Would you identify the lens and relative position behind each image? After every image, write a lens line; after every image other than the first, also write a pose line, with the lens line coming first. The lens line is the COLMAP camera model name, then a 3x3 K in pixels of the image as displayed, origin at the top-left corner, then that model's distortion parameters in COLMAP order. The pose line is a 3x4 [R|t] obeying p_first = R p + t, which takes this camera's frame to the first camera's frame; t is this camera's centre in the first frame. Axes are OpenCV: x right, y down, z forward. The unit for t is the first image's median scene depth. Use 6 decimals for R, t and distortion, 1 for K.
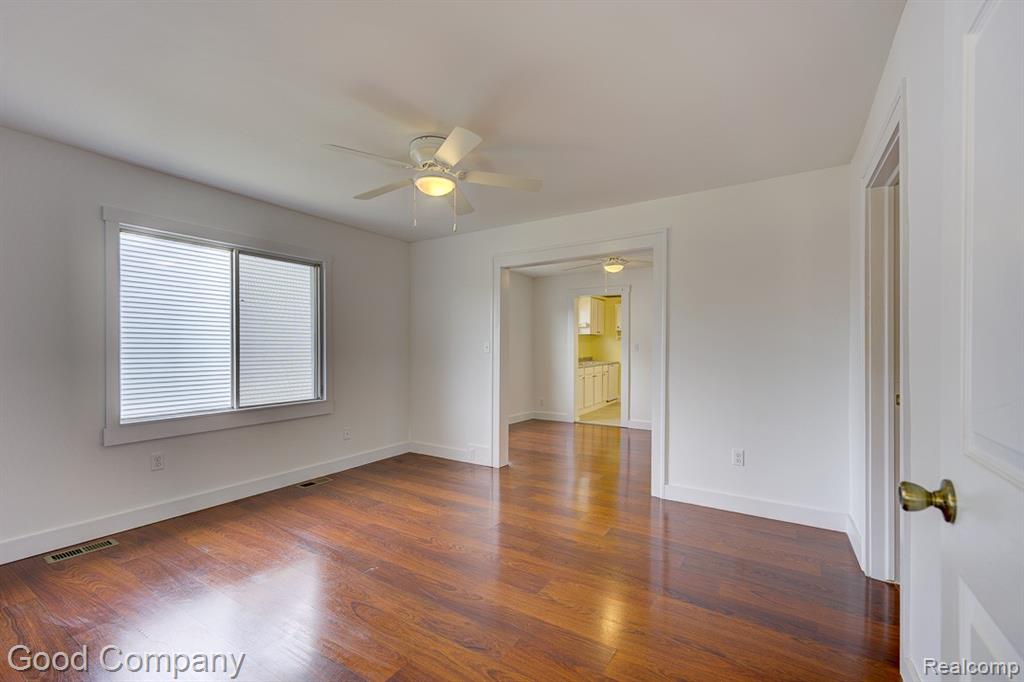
lens RADIAL K [[401.9, 0, 508.4], [0, 401.9, 356.1], [0, 0, 1]] dist [0.004933, -0.001274]
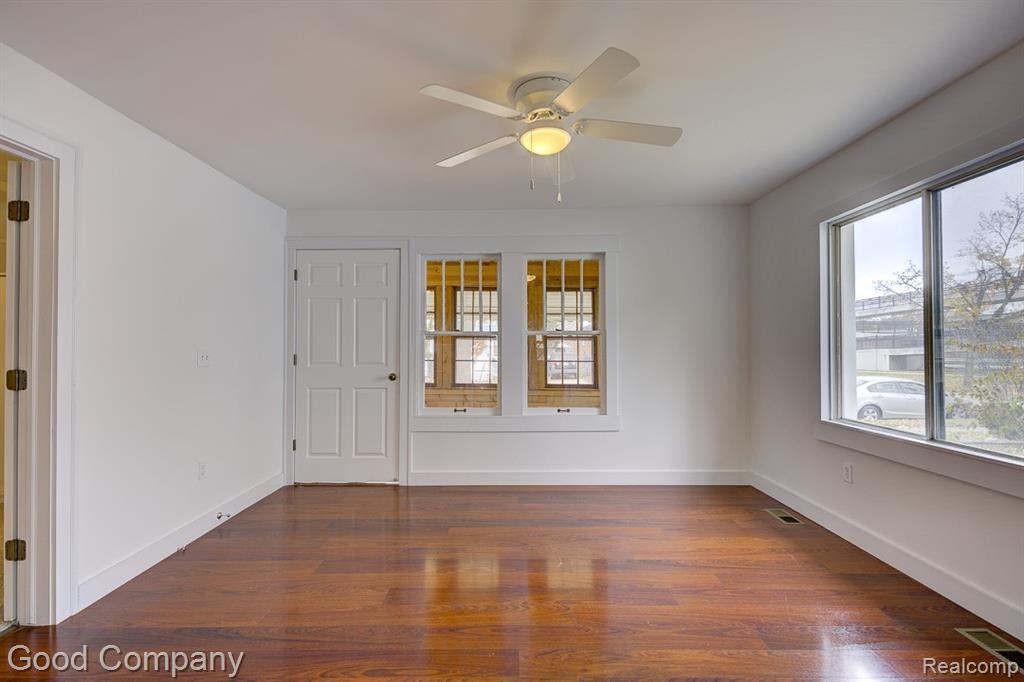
lens RADIAL K [[468.7, 0, 517.4], [0, 468.7, 338.4], [0, 0, 1]] dist [0.013371, -0.000668]
pose [[-0.827315, -0.005819, -0.561708, 0.258059], [-0.003093, 0.999978, -0.005804, -0.021381], [0.561730, -0.003064, -0.827315, 1.171508]]
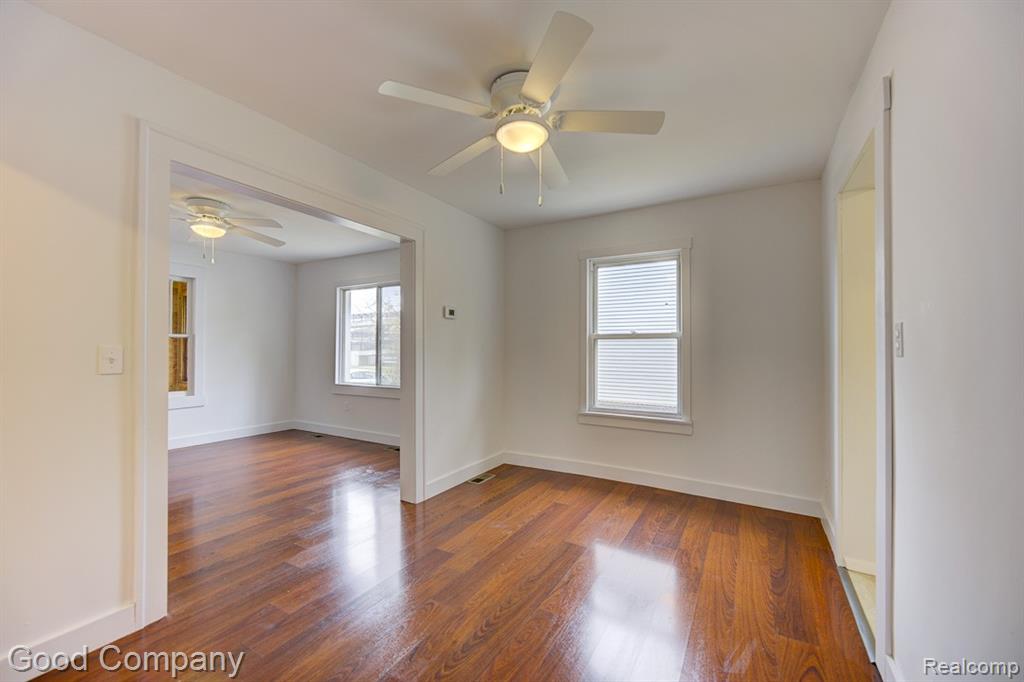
lens RADIAL K [[401.9, 0, 519.3], [0, 401.9, 349.0], [0, 0, 1]] dist [0.004933, -0.001274]
pose [[0.074330, -0.000481, -0.997234, 0.891444], [-0.021772, 0.999761, -0.002105, -0.020351], [0.996996, 0.021868, 0.074301, 1.348904]]
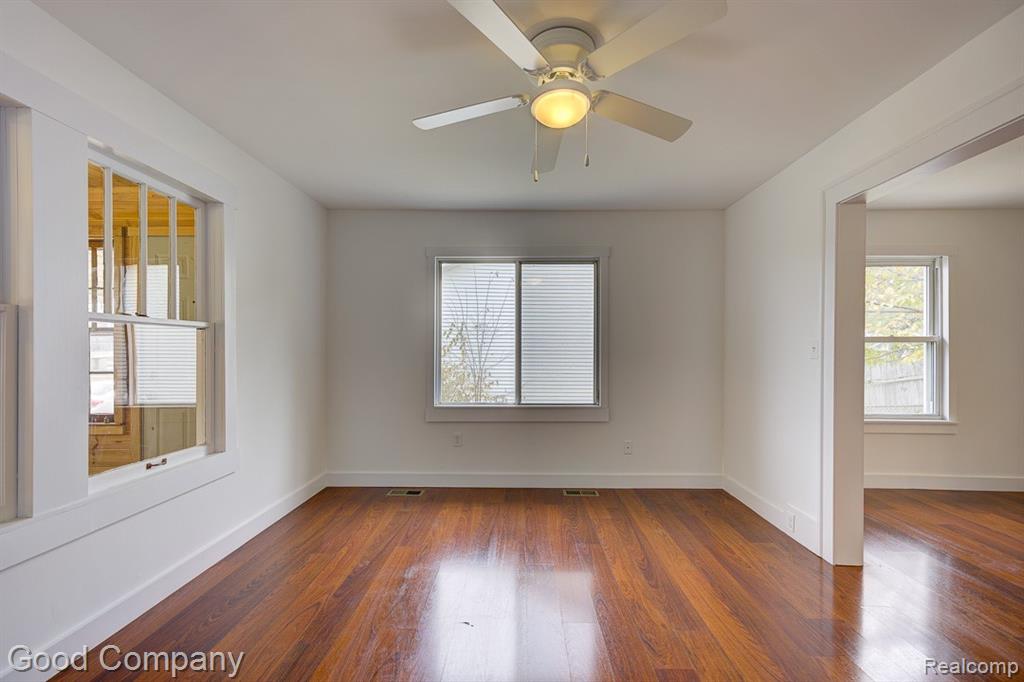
lens RADIAL K [[401.9, 0, 521.8], [0, 401.9, 351.8], [0, 0, 1]] dist [0.004933, -0.001274]
pose [[0.550264, 0.000263, -0.834991, 0.235285], [-0.016946, 0.999797, -0.010853, -0.002717], [0.834819, 0.020122, 0.550157, 0.378896]]
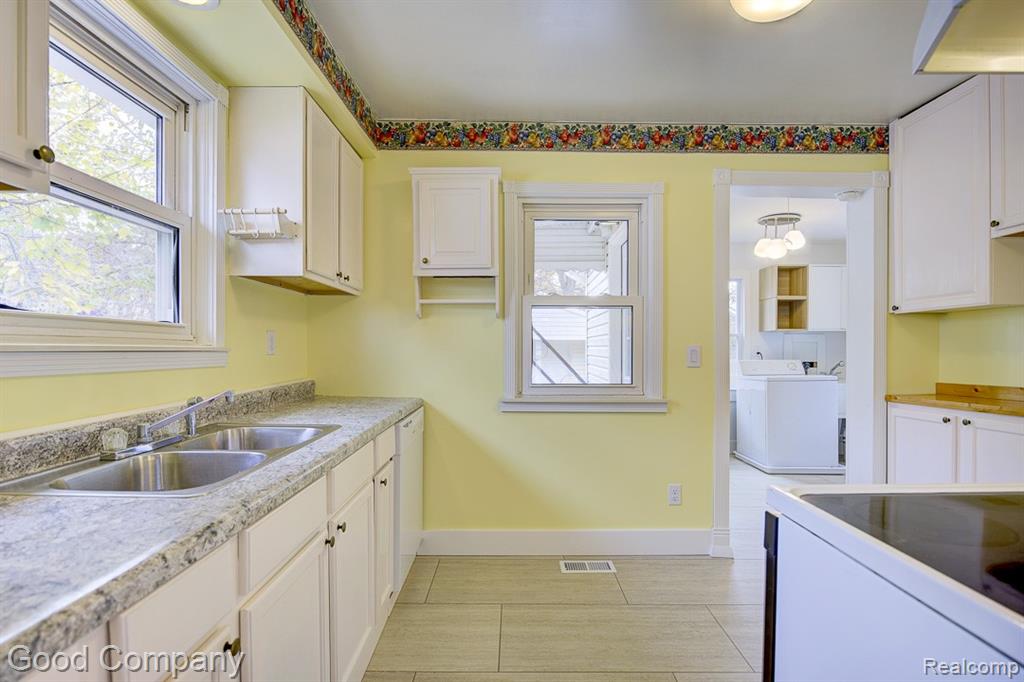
lens RADIAL K [[506.9, 0, 522.9], [0, 506.9, 353.4], [0, 0, 1]] dist [-0.001975, 0.001023]
pose [[0.823316, -0.001981, 0.567580, 0.382184], [0.011940, 0.999833, -0.013829, -0.027851], [-0.567458, 0.018163, 0.823202, 1.859616]]
